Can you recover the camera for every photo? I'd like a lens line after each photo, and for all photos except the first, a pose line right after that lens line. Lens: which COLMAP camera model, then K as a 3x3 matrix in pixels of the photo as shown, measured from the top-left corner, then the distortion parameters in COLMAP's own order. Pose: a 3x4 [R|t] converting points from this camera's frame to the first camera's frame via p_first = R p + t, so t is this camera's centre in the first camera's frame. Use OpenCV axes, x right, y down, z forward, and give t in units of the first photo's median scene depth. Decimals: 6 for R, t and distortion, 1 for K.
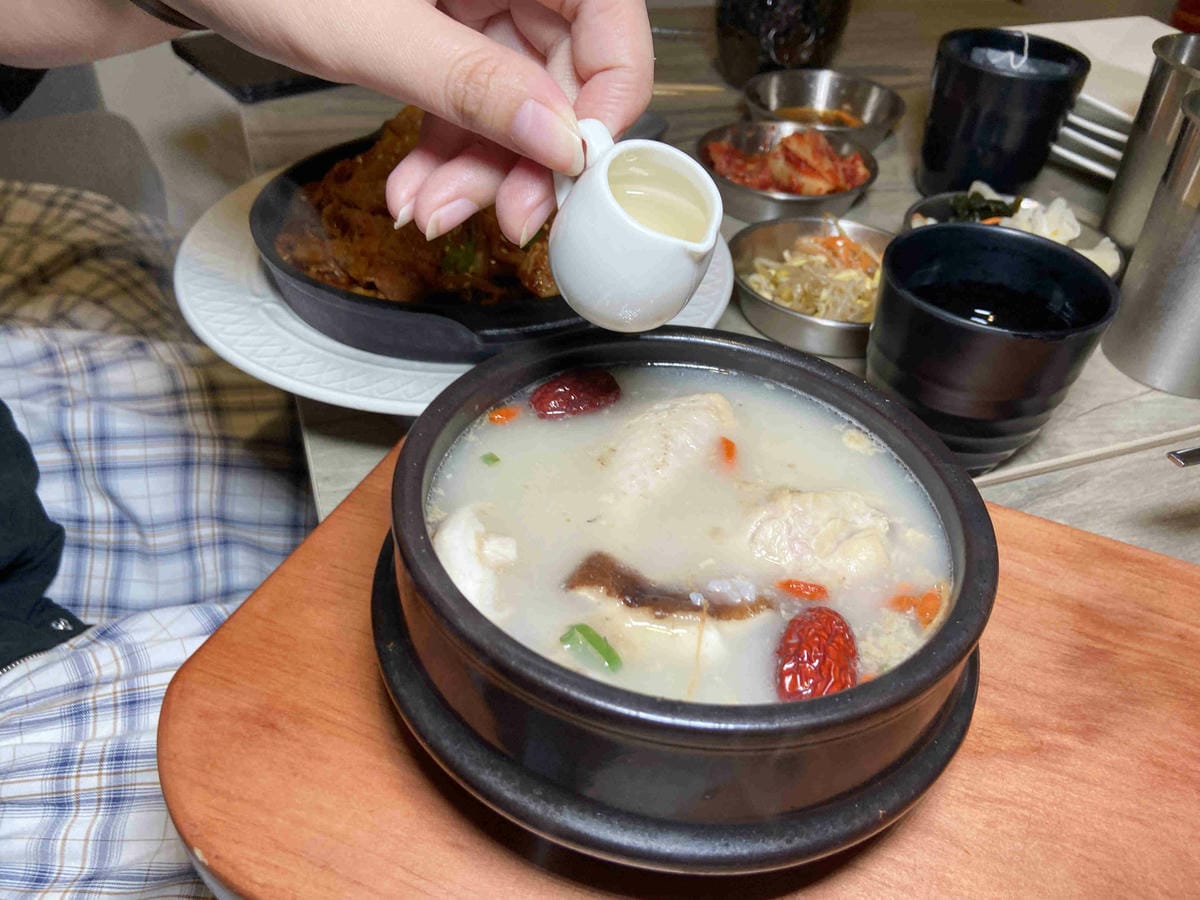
lens RADIAL K [[922.0, 0, 607.8], [0, 922.0, 450.2], [0, 0, 1]] dist [0.110688, -0.177083]
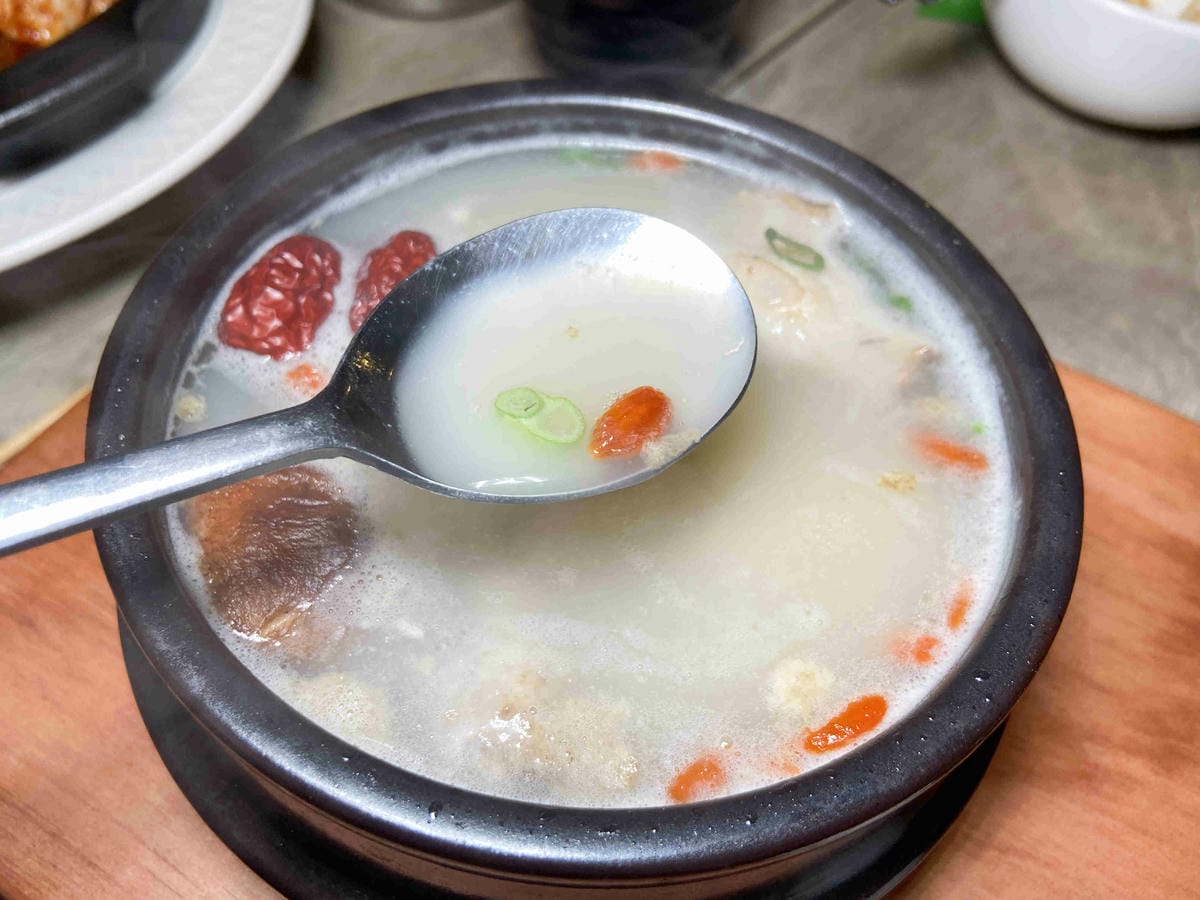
lens RADIAL K [[919.6, 0, 600.2], [0, 919.6, 445.7], [0, 0, 1]] dist [0.105891, -0.166661]
pose [[0.990768, 0.100102, -0.091424, 0.144296], [-0.072490, 0.961050, 0.266697, -0.073040], [0.114560, -0.257608, 0.959434, 0.370442]]
